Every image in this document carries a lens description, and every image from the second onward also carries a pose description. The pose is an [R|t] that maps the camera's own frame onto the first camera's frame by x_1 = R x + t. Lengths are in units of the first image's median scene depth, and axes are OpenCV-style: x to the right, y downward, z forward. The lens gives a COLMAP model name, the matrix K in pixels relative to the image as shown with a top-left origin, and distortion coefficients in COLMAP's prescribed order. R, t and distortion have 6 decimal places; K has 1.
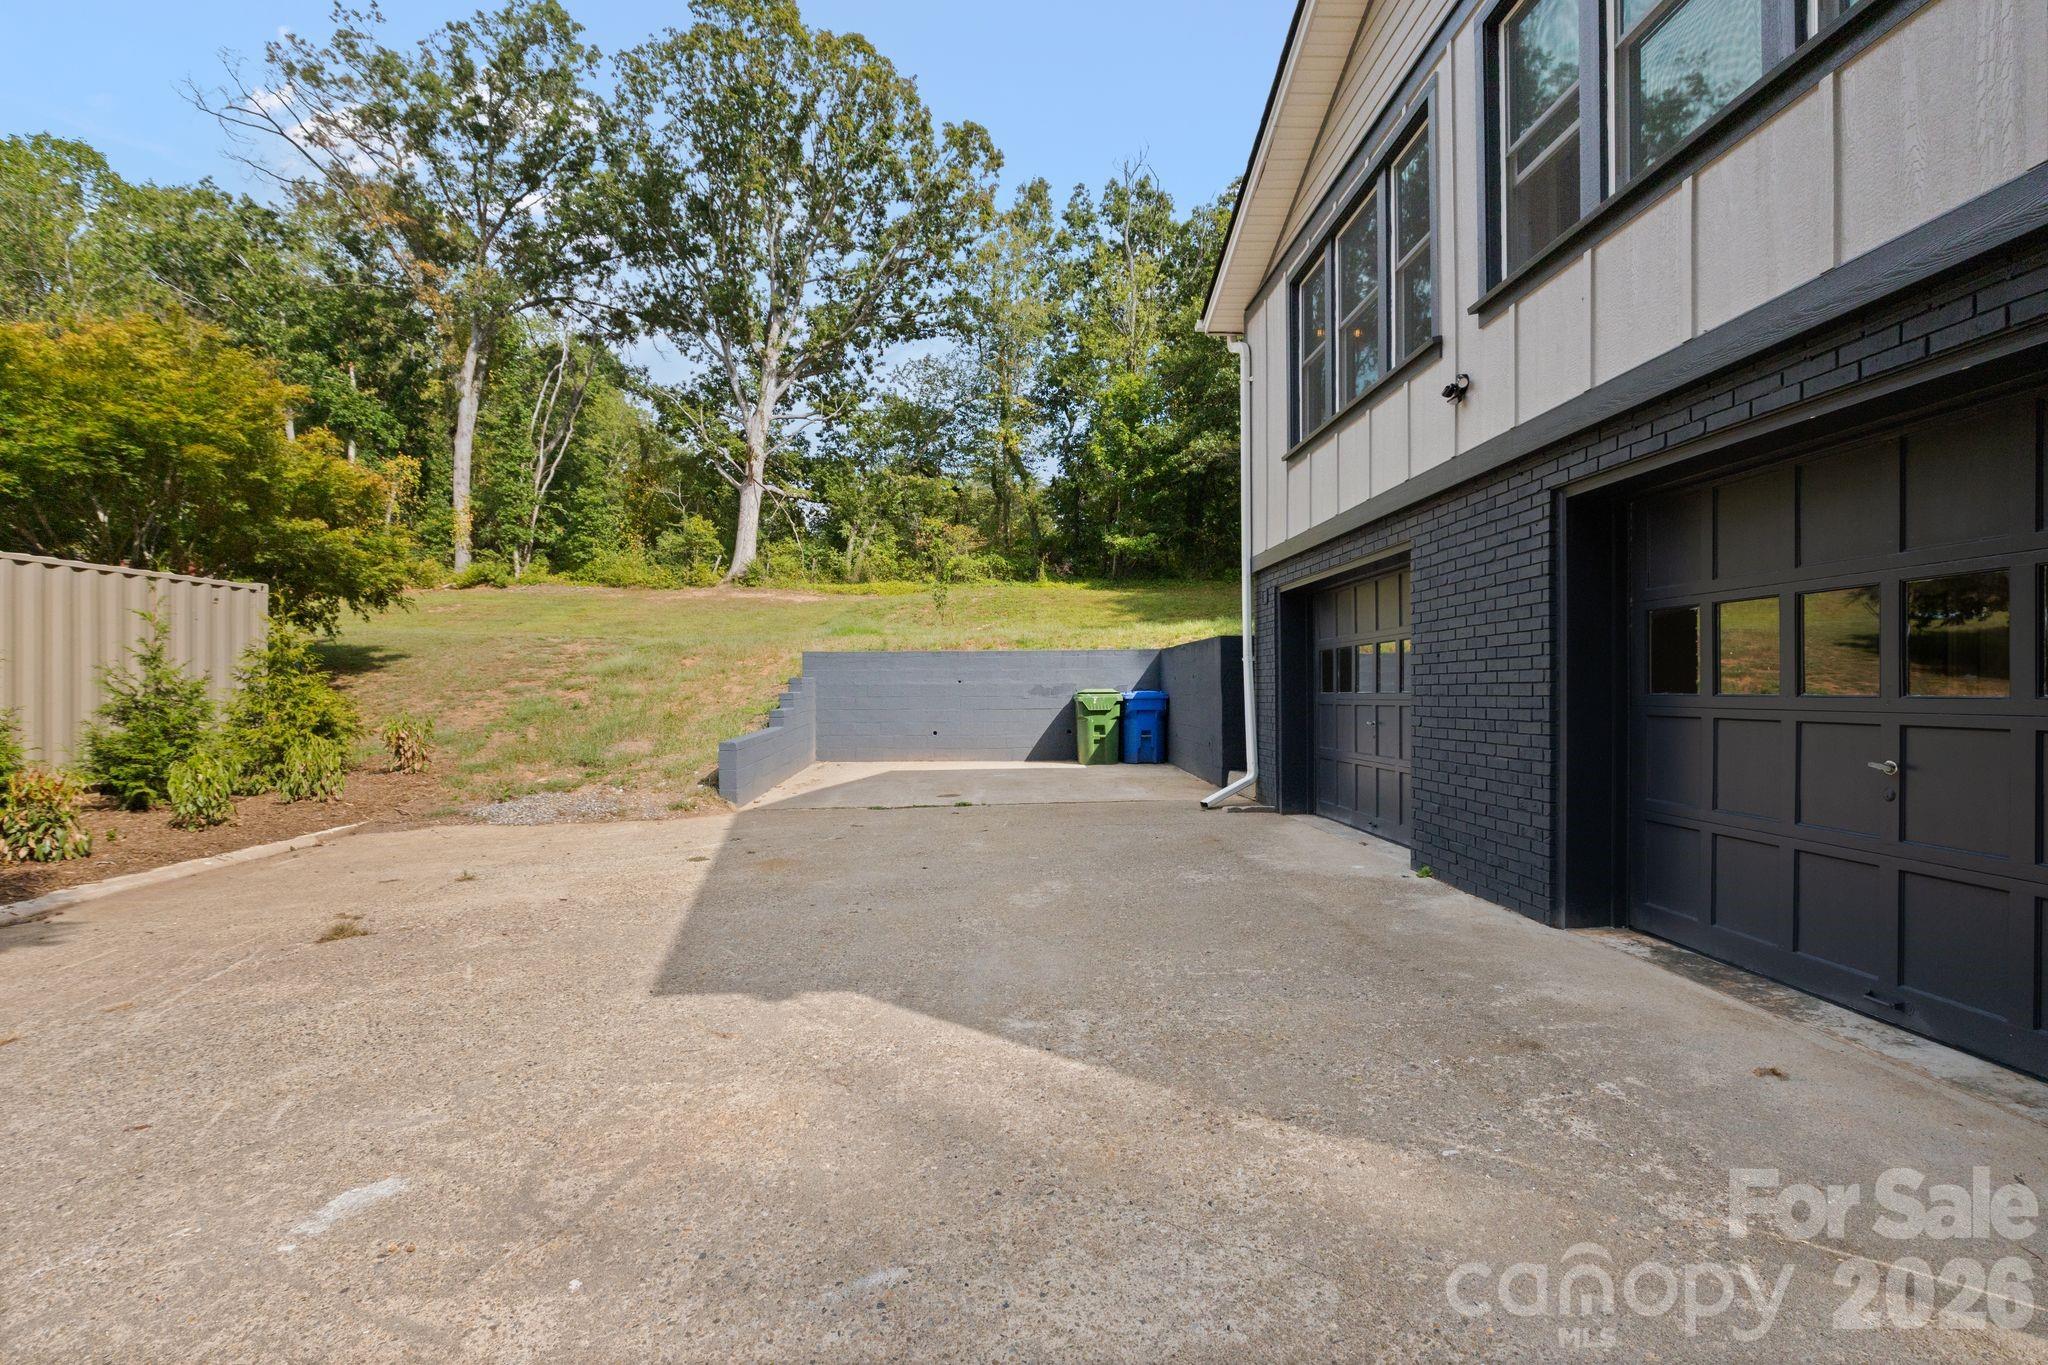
lens RADIAL K [[934.3, 0, 1024.0], [0, 934.3, 682.5], [0, 0, 1]] dist [-0.001383, -0.001004]
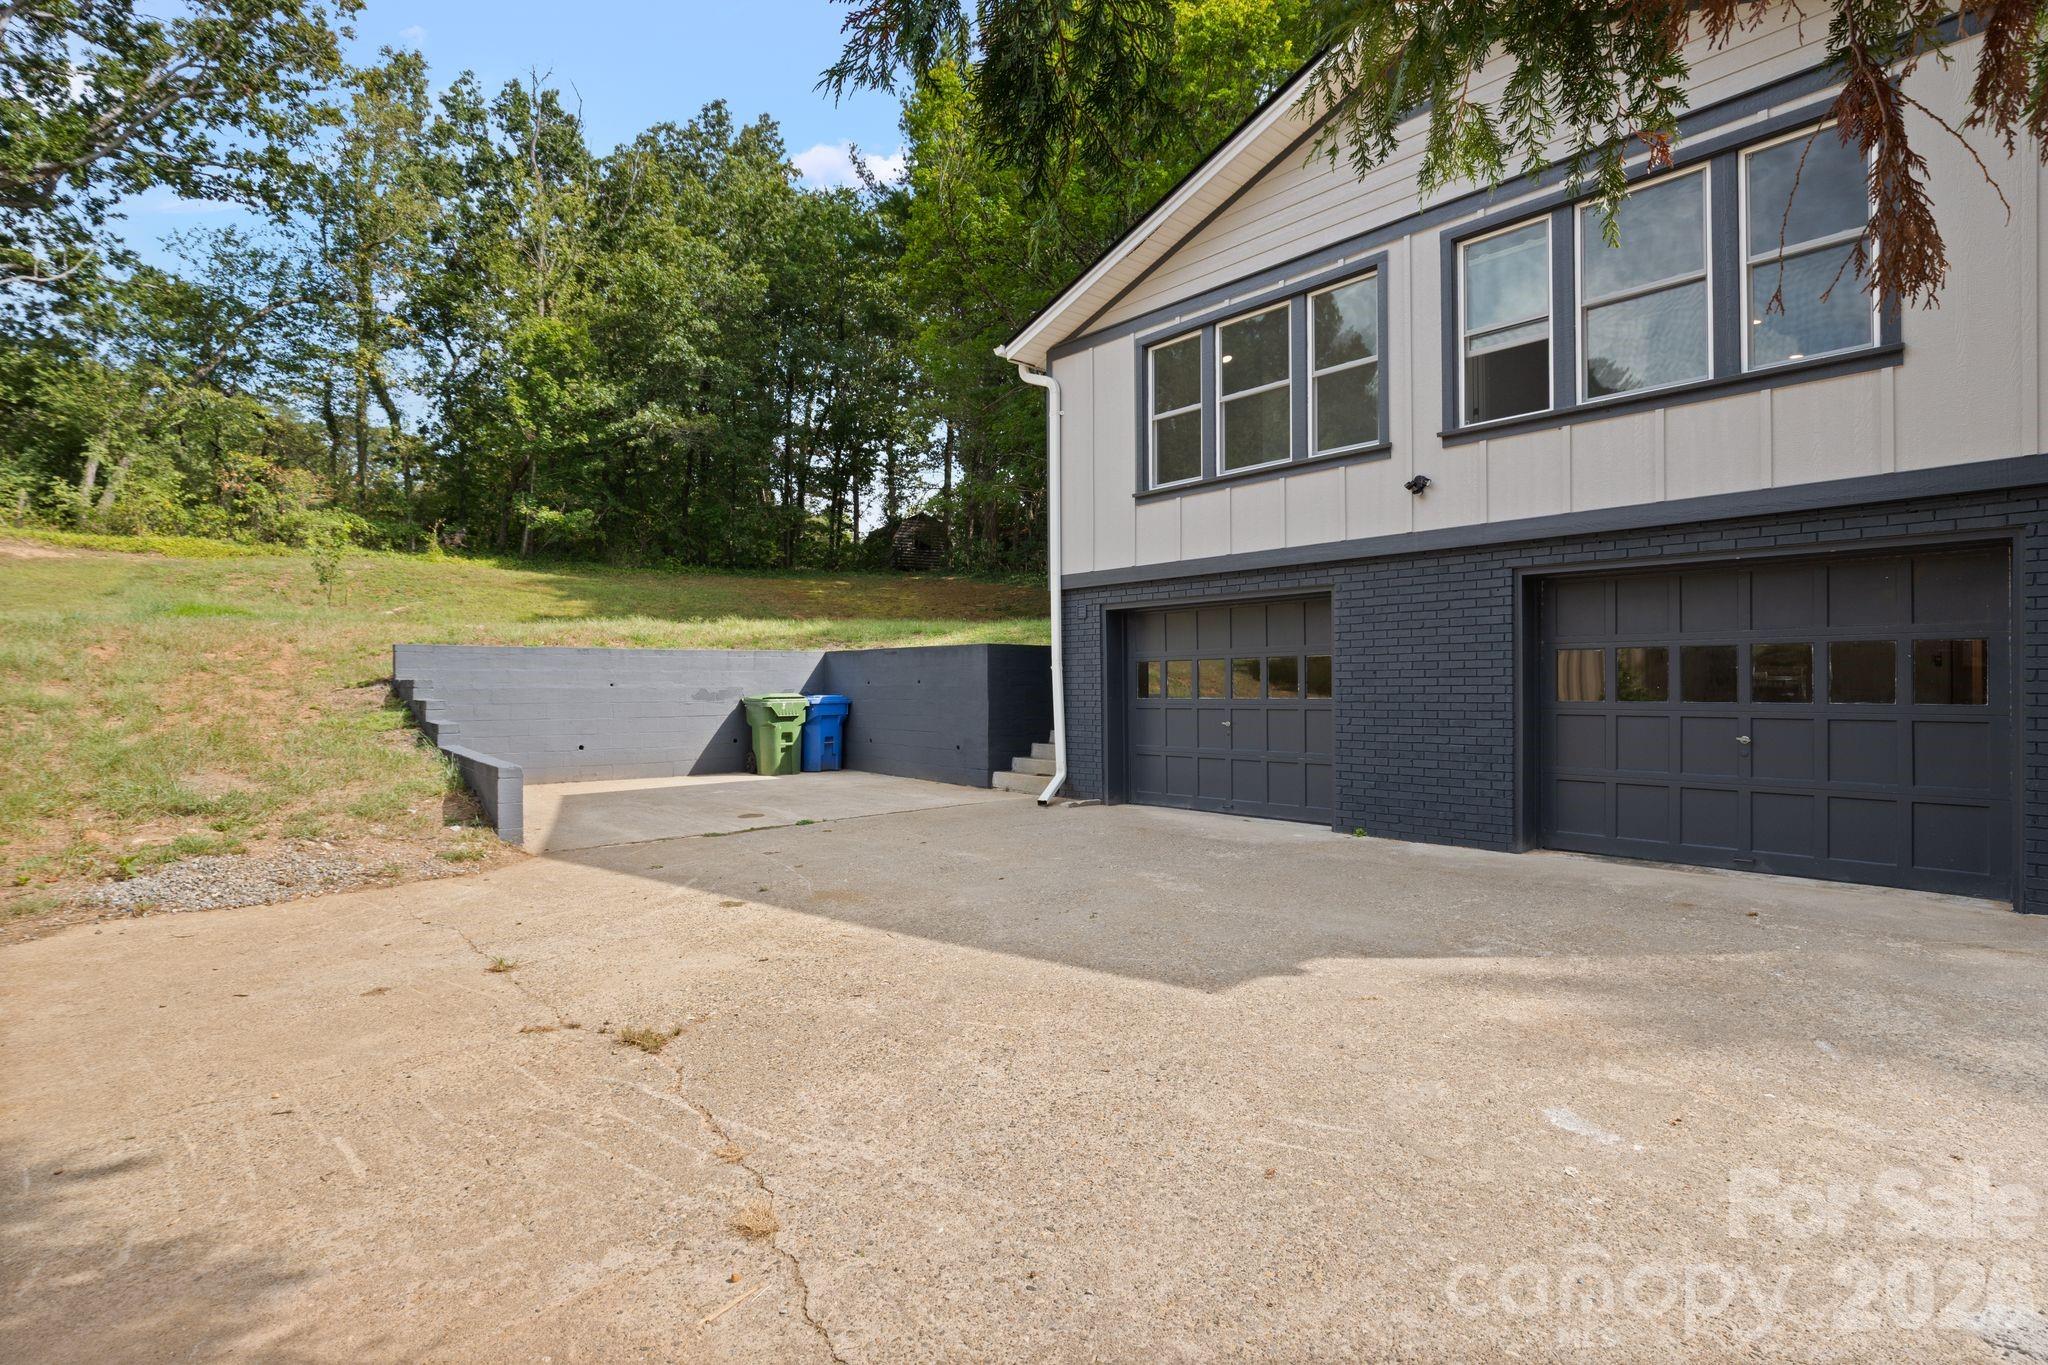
lens RADIAL K [[1008.5, 0, 1024.0], [0, 1008.5, 682.5], [0, 0, 1]] dist [-0.023938, 0.000485]
pose [[0.773148, 0.005030, 0.634206, -0.352359], [-0.005461, 0.999984, -0.001273, -0.003681], [-0.634202, -0.002480, 0.773163, 0.073043]]
